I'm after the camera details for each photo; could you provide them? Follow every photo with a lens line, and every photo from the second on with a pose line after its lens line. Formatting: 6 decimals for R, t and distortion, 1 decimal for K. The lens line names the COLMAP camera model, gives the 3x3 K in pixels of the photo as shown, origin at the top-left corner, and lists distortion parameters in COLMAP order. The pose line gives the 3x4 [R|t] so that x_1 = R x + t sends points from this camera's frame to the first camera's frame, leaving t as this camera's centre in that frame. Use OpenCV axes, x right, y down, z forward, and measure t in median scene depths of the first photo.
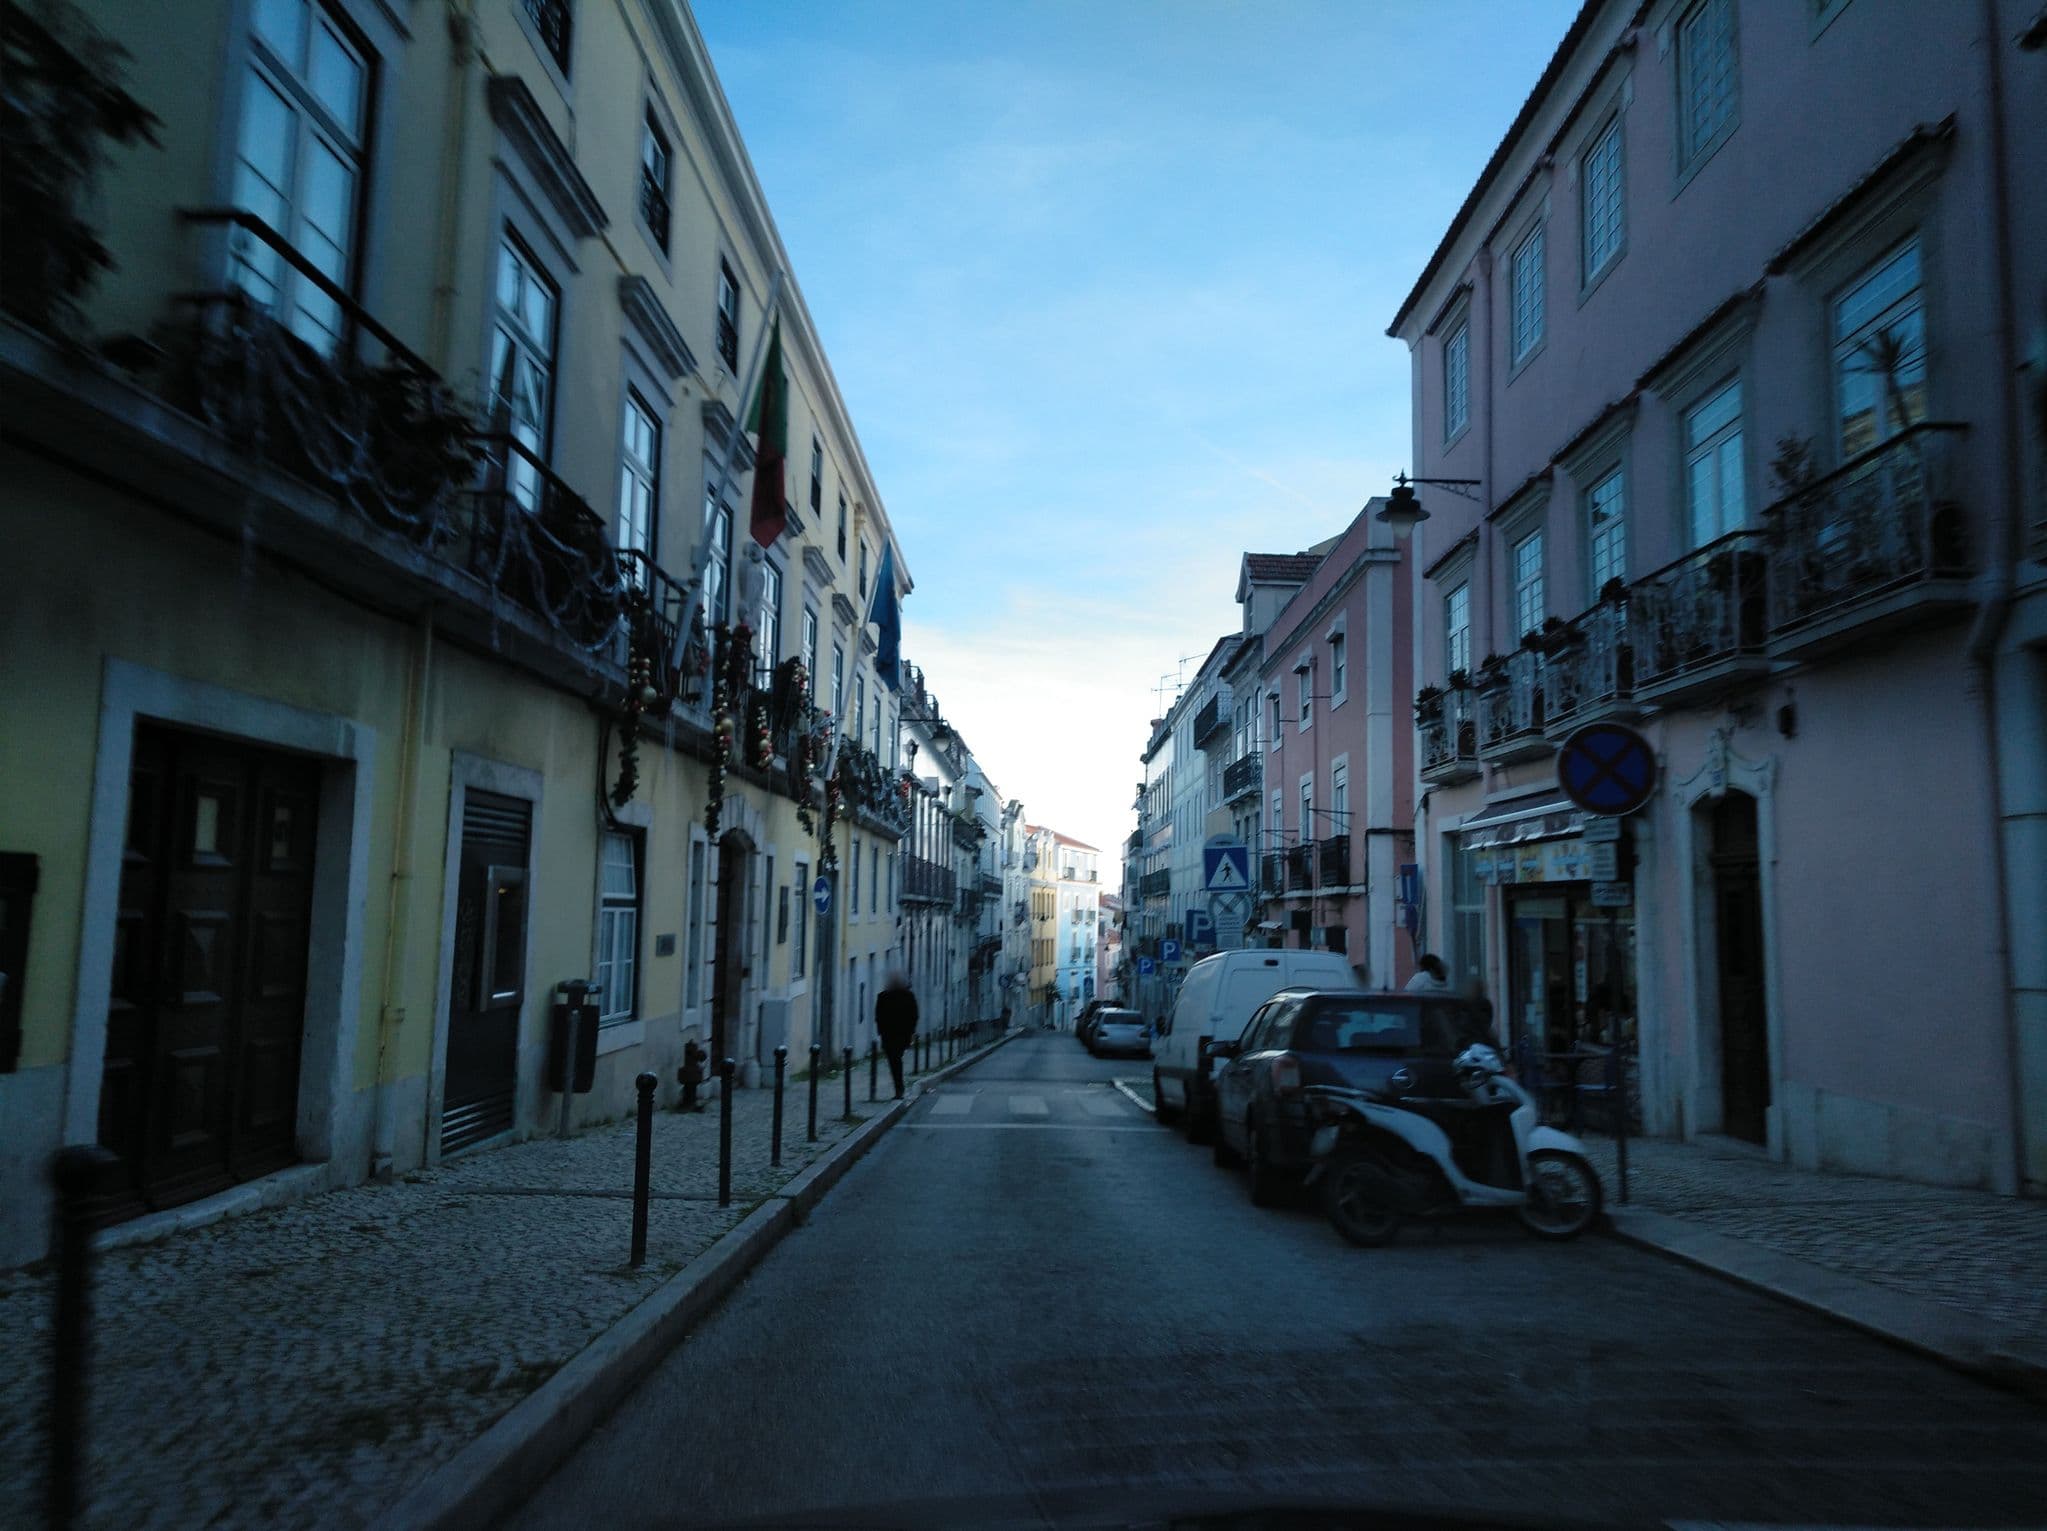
lens RADIAL K [[1453.6, 0, 1023.0], [0, 1453.6, 763.8], [0, 0, 1]] dist [0.000092, -0.000025]
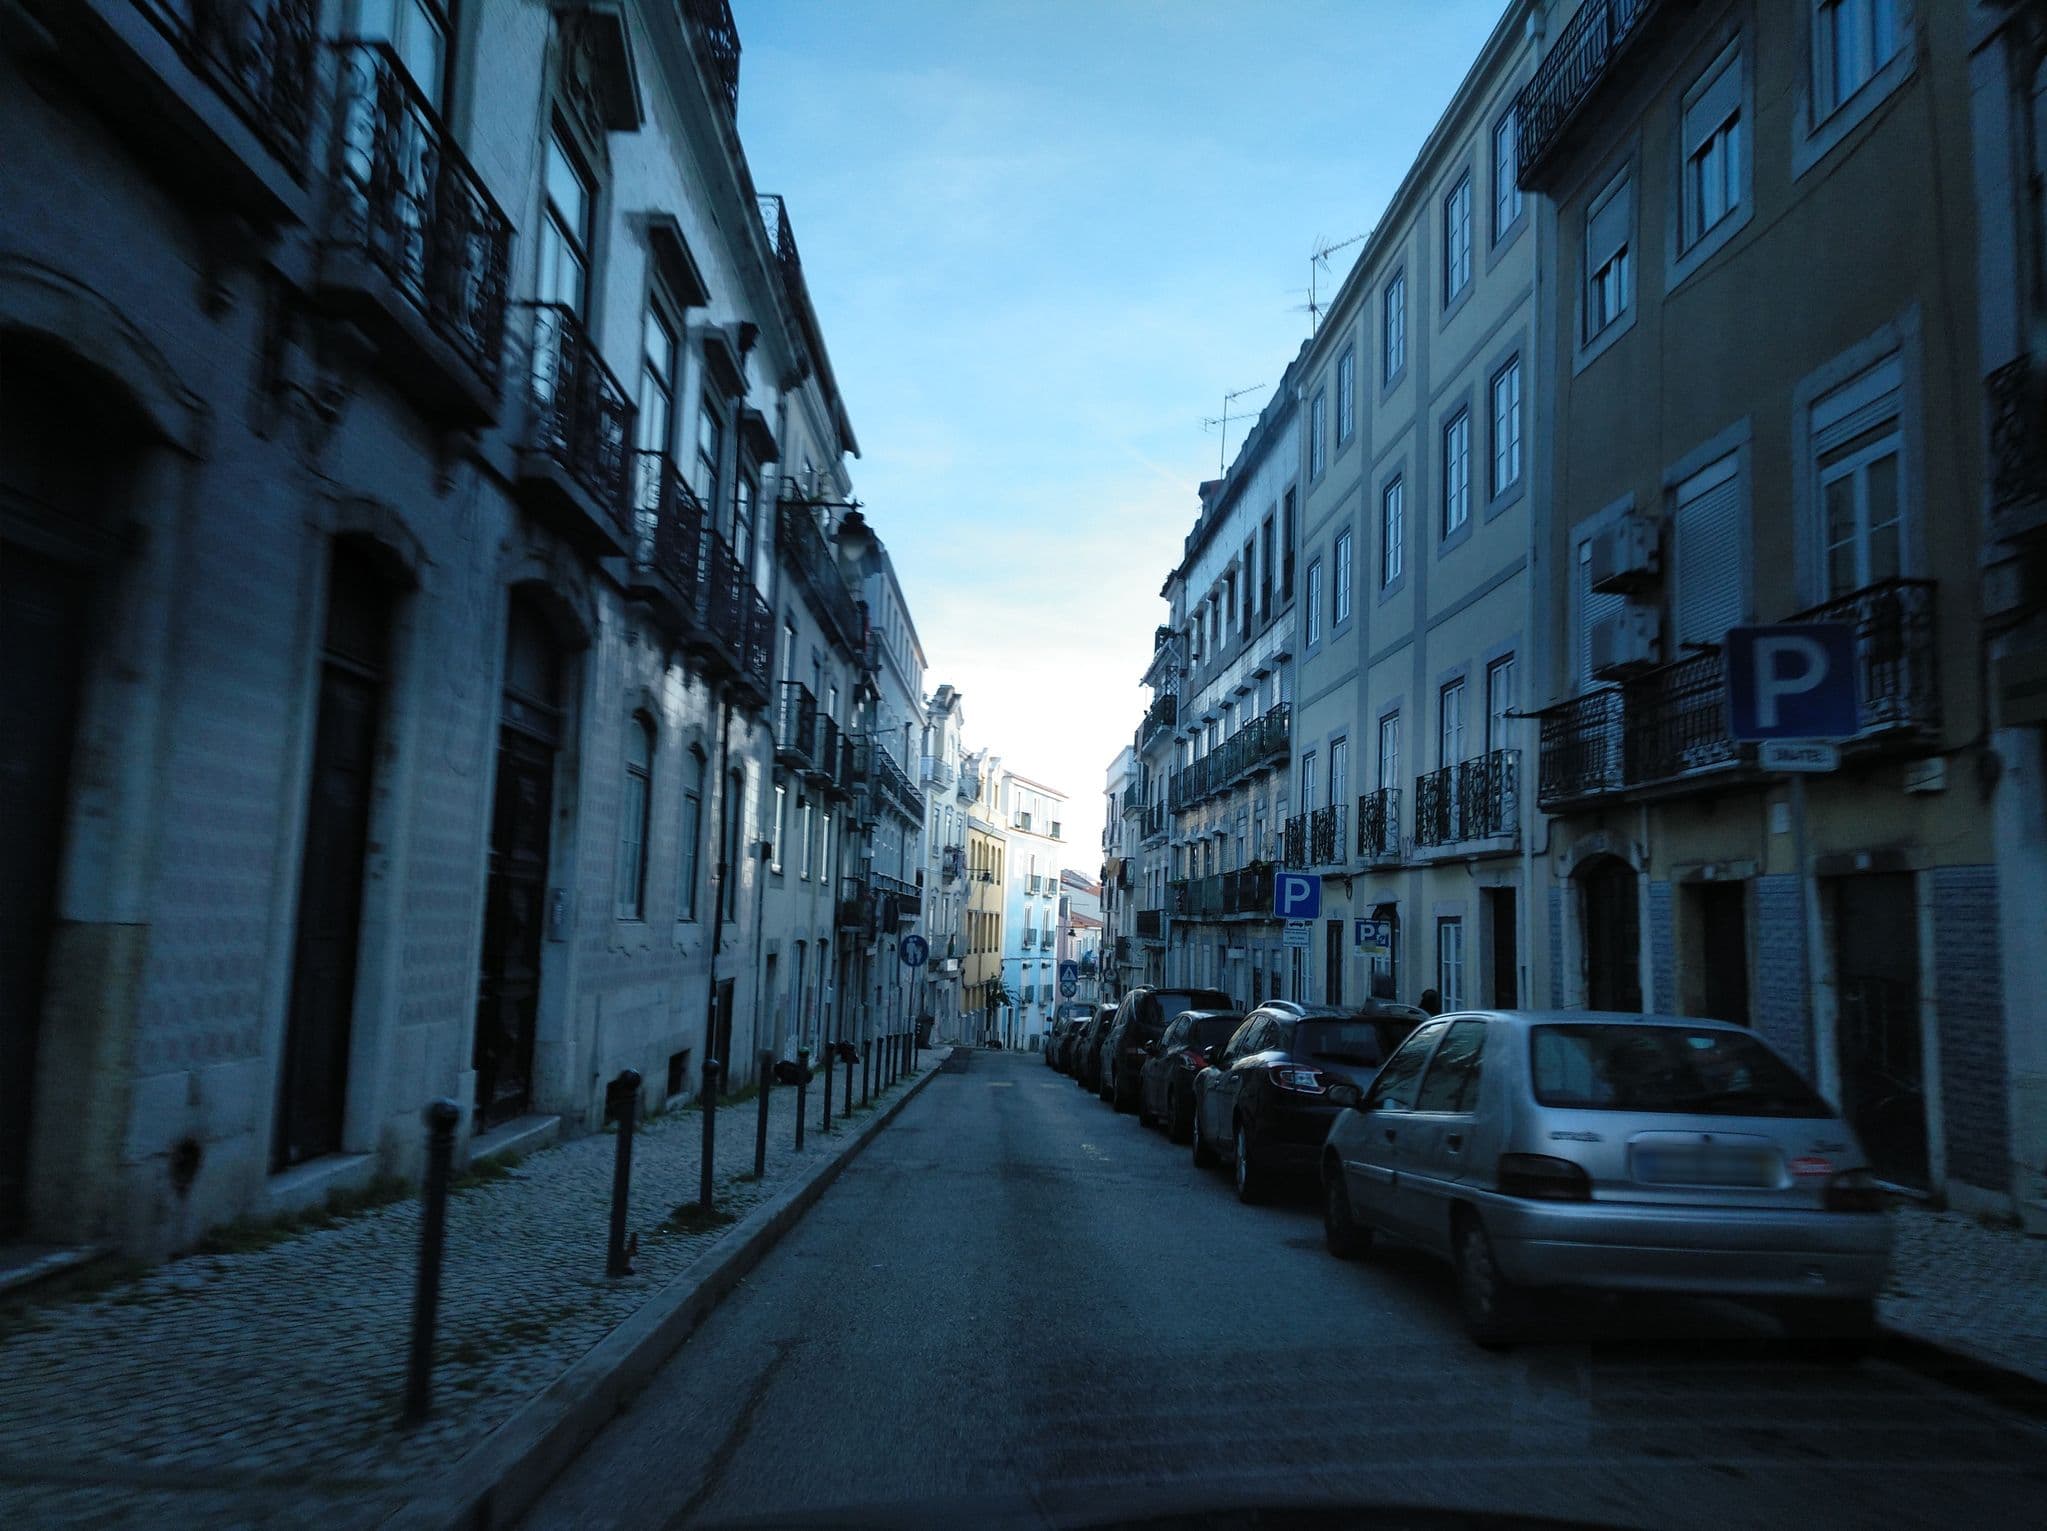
lens RADIAL K [[1453.6, 0, 1022.1], [0, 1453.6, 763.9], [0, 0, 1]] dist [0.000092, -0.000025]
pose [[0.998782, 0.021746, 0.044287, -0.000201], [-0.021534, 0.999754, -0.005267, 0.057210], [-0.044391, 0.004307, 0.999005, 0.339374]]
